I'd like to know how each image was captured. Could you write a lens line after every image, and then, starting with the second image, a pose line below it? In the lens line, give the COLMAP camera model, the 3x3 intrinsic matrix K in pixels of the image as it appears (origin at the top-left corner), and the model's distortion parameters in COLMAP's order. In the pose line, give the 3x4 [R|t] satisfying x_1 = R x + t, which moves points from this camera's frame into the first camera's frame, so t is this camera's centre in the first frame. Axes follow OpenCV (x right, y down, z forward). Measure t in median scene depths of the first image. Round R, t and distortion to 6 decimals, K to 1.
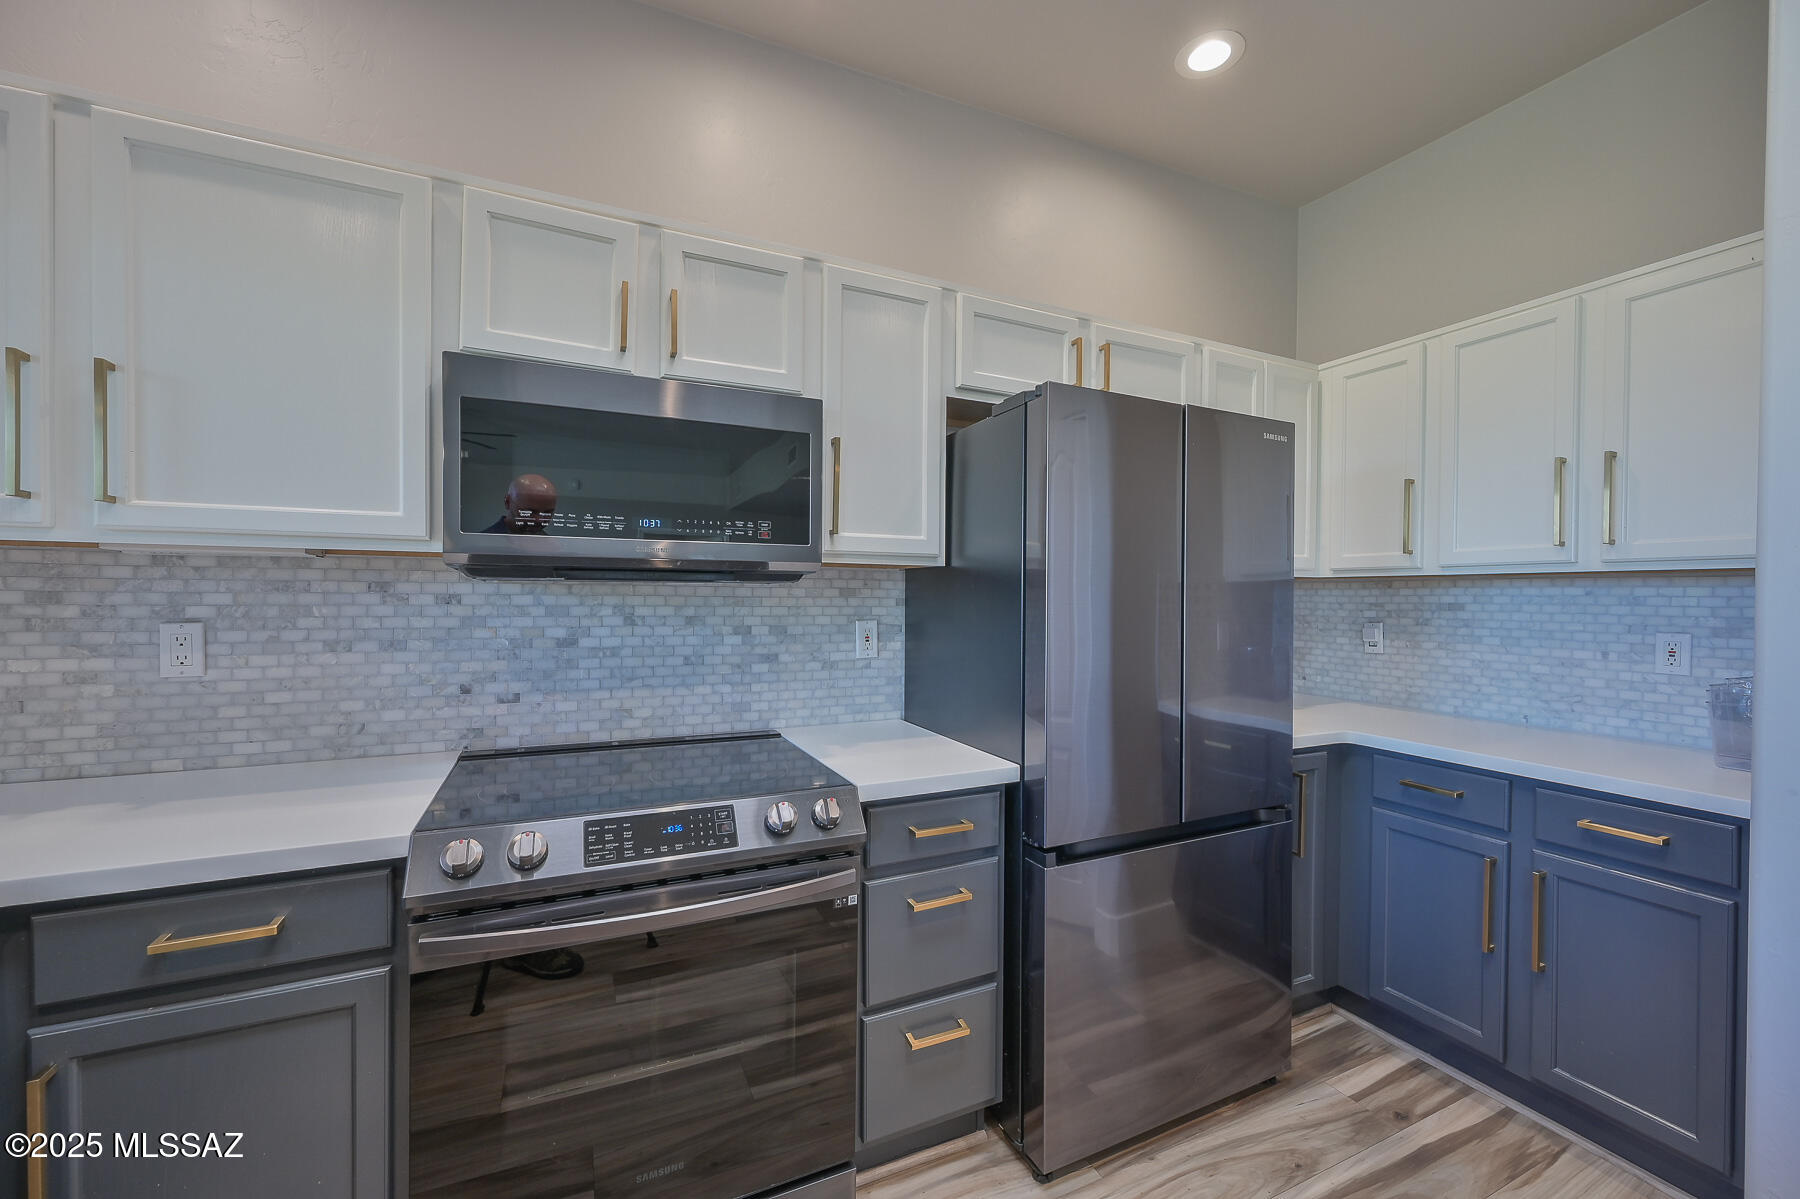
lens RADIAL K [[707.4, 0, 900.0], [0, 707.4, 599.5], [0, 0, 1]] dist [-0.001222, 0.000158]
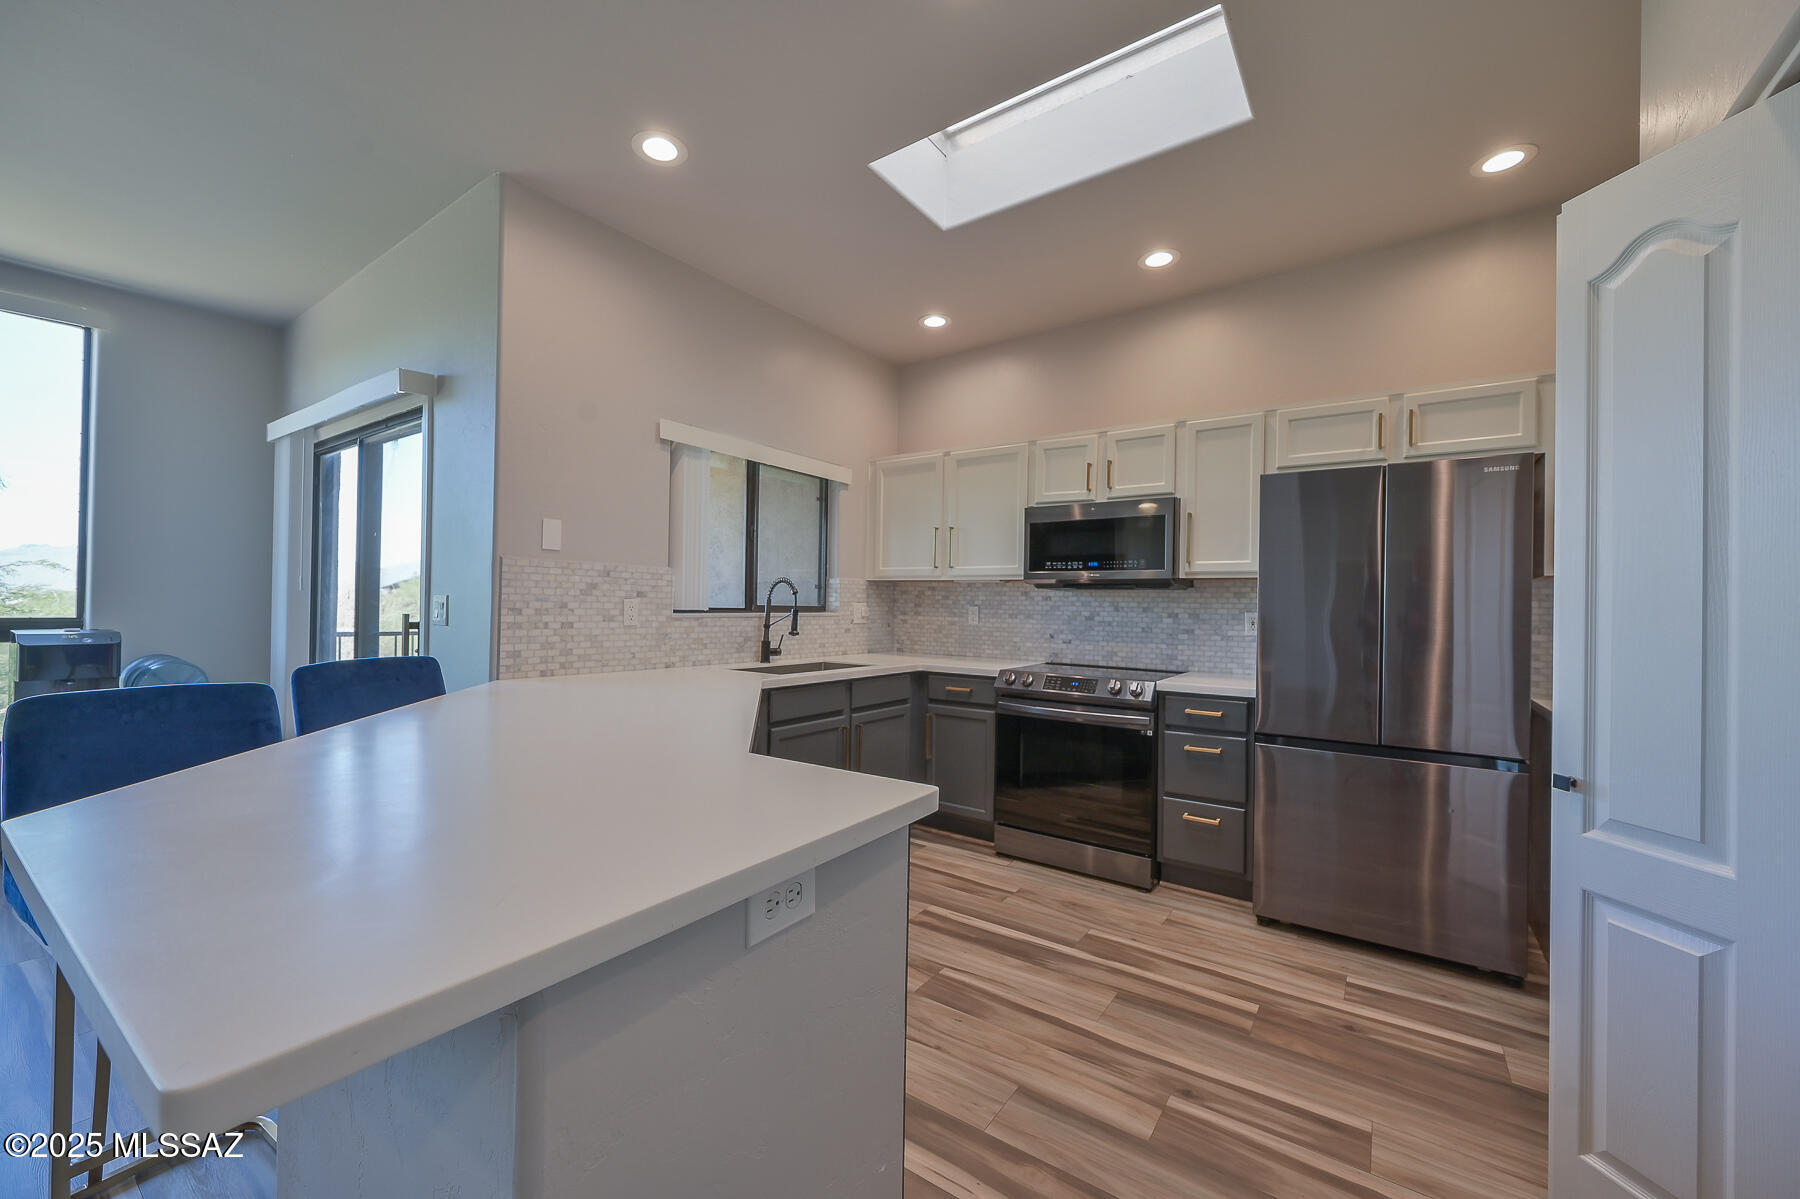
lens RADIAL K [[707.4, 0, 900.0], [0, 707.4, 599.5], [0, 0, 1]] dist [-0.001222, 0.000158]
pose [[0.499413, -0.007443, -0.866332, 1.159133], [-0.018549, 0.999642, -0.019281, 0.056993], [0.866166, 0.025698, 0.499096, -0.616380]]
